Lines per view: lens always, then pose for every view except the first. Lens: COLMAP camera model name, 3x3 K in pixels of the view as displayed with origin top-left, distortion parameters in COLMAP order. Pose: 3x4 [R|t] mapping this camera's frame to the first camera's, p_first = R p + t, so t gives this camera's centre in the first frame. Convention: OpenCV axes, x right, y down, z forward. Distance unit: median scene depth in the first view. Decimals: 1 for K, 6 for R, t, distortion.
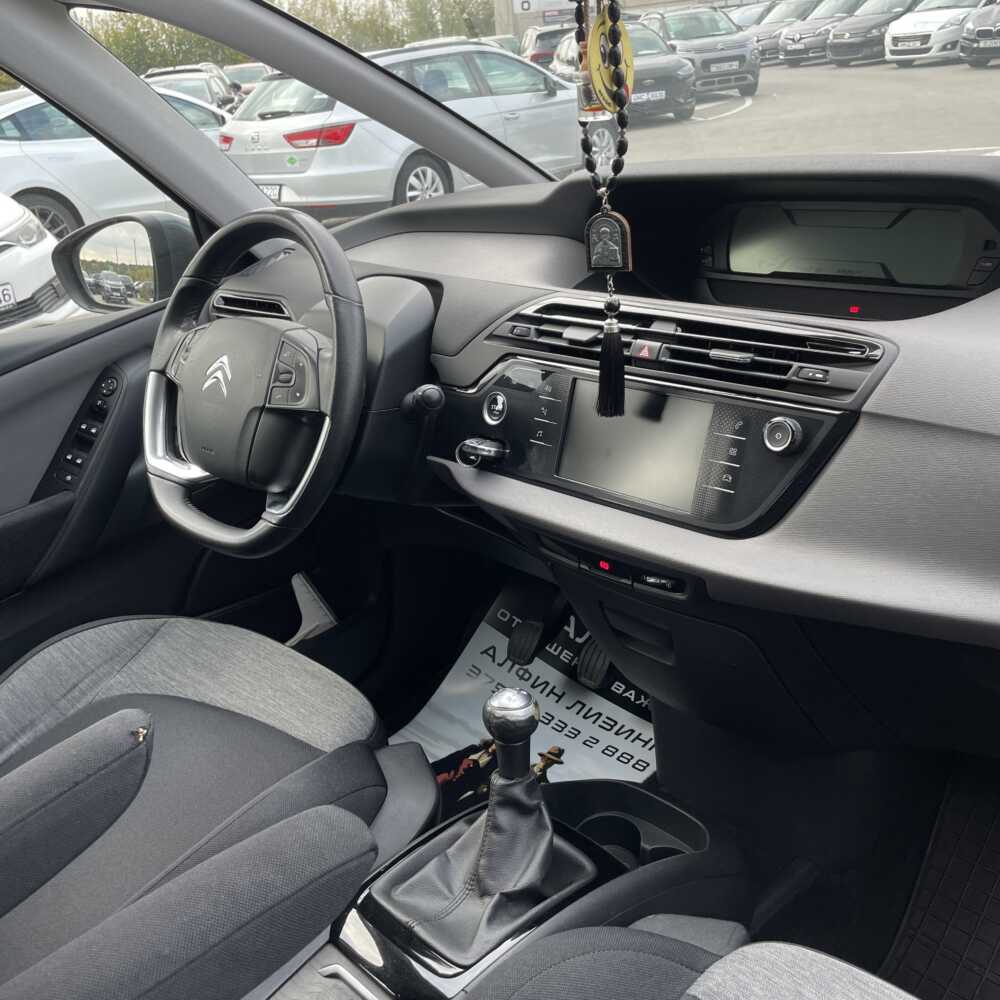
lens RADIAL K [[1006.6, 0, 503.1], [0, 1006.6, 487.6], [0, 0, 1]] dist [0.106001, -0.155744]
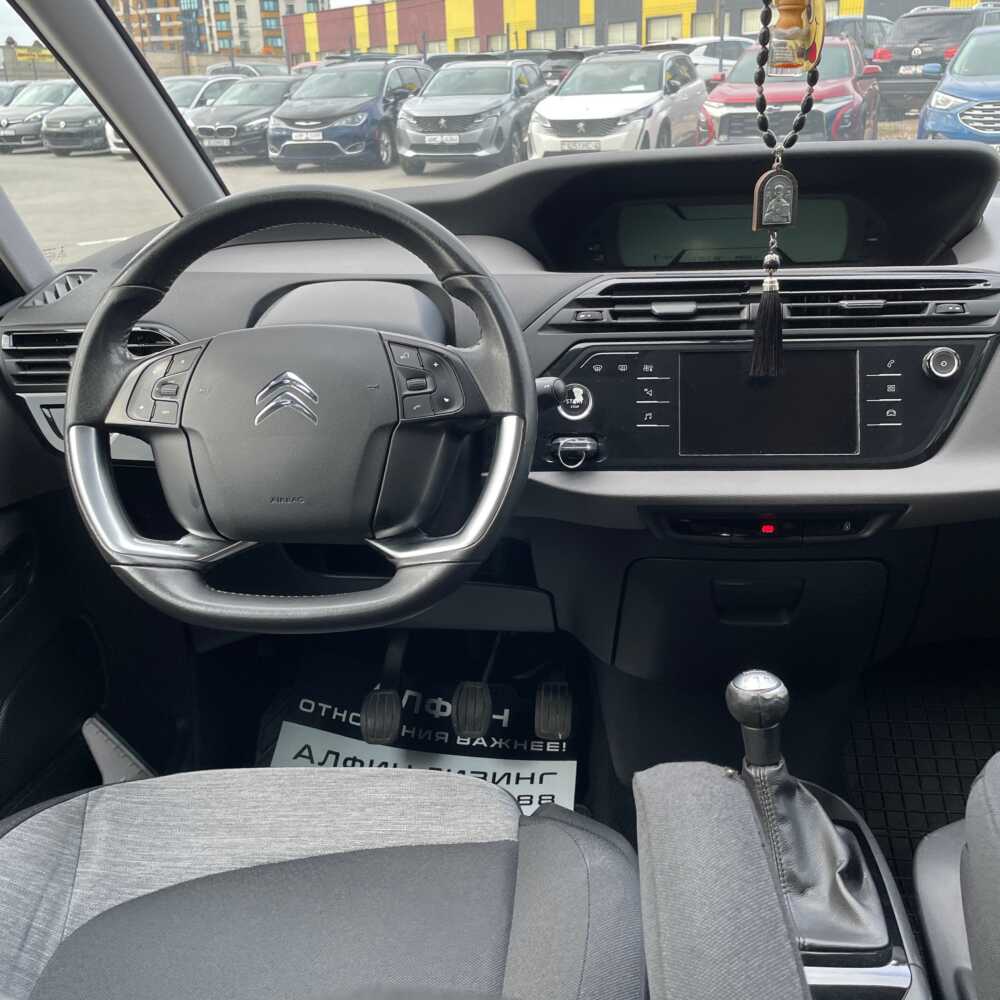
lens RADIAL K [[1053.2, 0, 509.3], [0, 1053.2, 487.9], [0, 0, 1]] dist [0.096667, -0.125884]
pose [[0.760896, -0.152084, 0.630799, -0.608071], [0.211672, 0.977141, -0.019740, 0.003582], [-0.613378, 0.148543, 0.775695, 0.280205]]
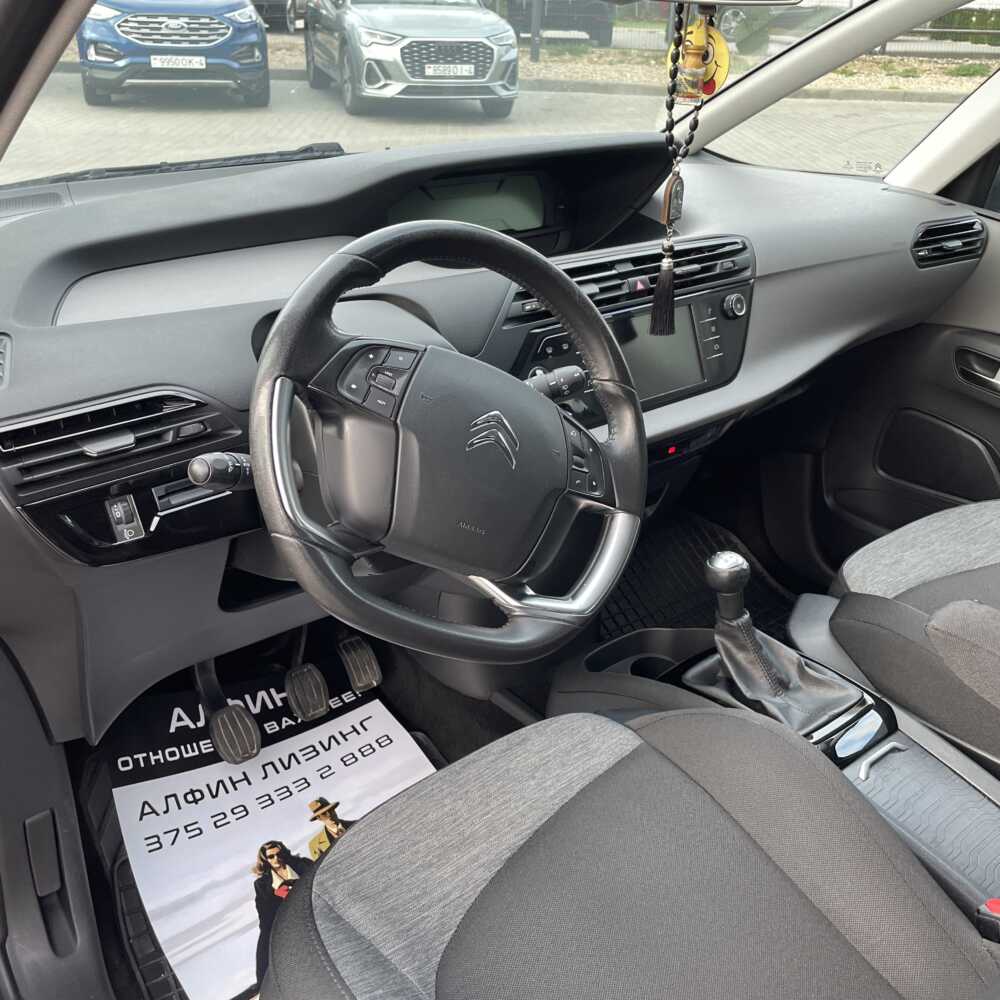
lens RADIAL K [[1006.6, 0, 503.1], [0, 1006.6, 487.6], [0, 0, 1]] dist [0.106001, -0.155744]
pose [[0.092358, -0.343234, 0.934698, -0.946159], [0.356059, 0.888027, 0.290913, -0.275488], [-0.929888, 0.305940, 0.204228, 0.778616]]
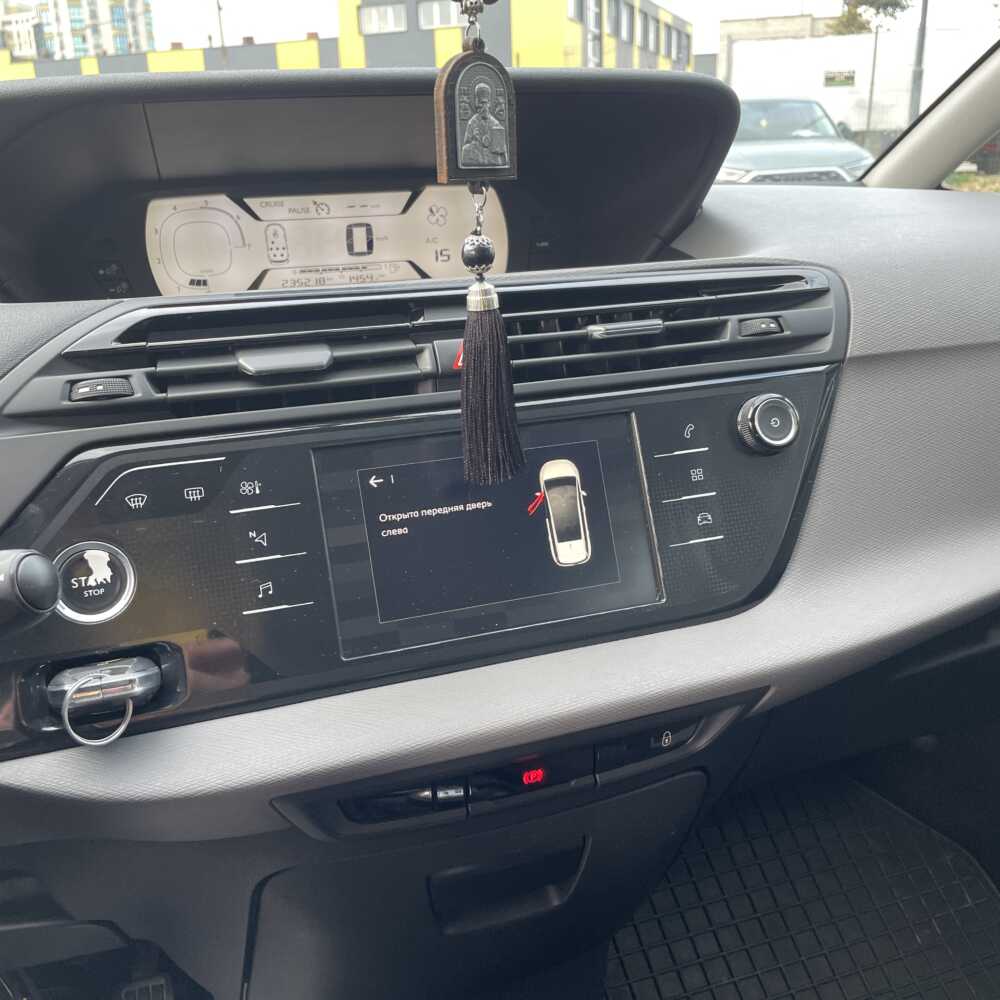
lens RADIAL K [[1023.8, 0, 503.5], [0, 1023.8, 493.4], [0, 0, 1]] dist [0.134278, -0.265320]
pose [[0.430749, -0.198672, 0.880332, -0.270127], [0.340832, 0.939039, 0.045150, -0.068011], [-0.835637, 0.280597, 0.472204, 0.597689]]
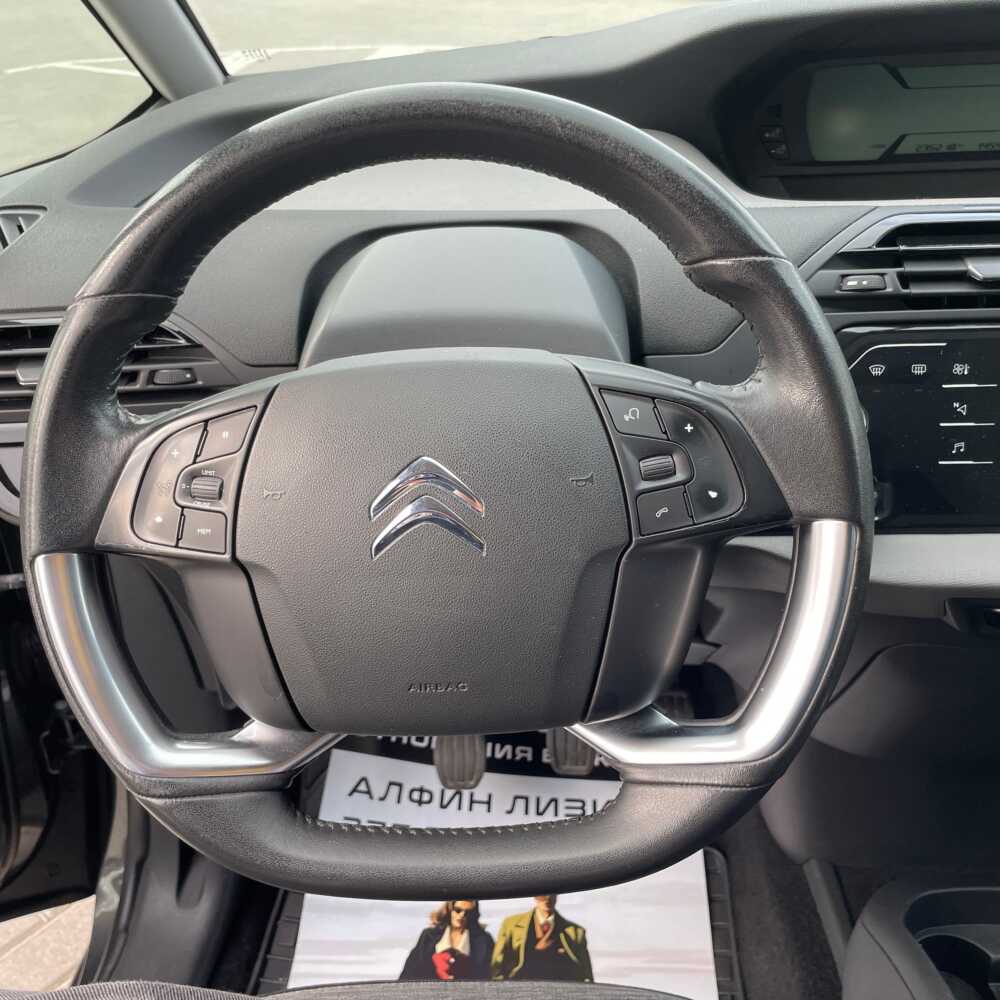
lens RADIAL K [[1035.8, 0, 500.0], [0, 1035.8, 500.0], [0, 0, 1]] dist [0.029881, -0.015134]
pose [[0.737222, -0.280024, 0.614890, -0.474579], [0.235136, 0.959515, 0.155052, -0.158165], [-0.633415, 0.030275, 0.773220, 0.609684]]
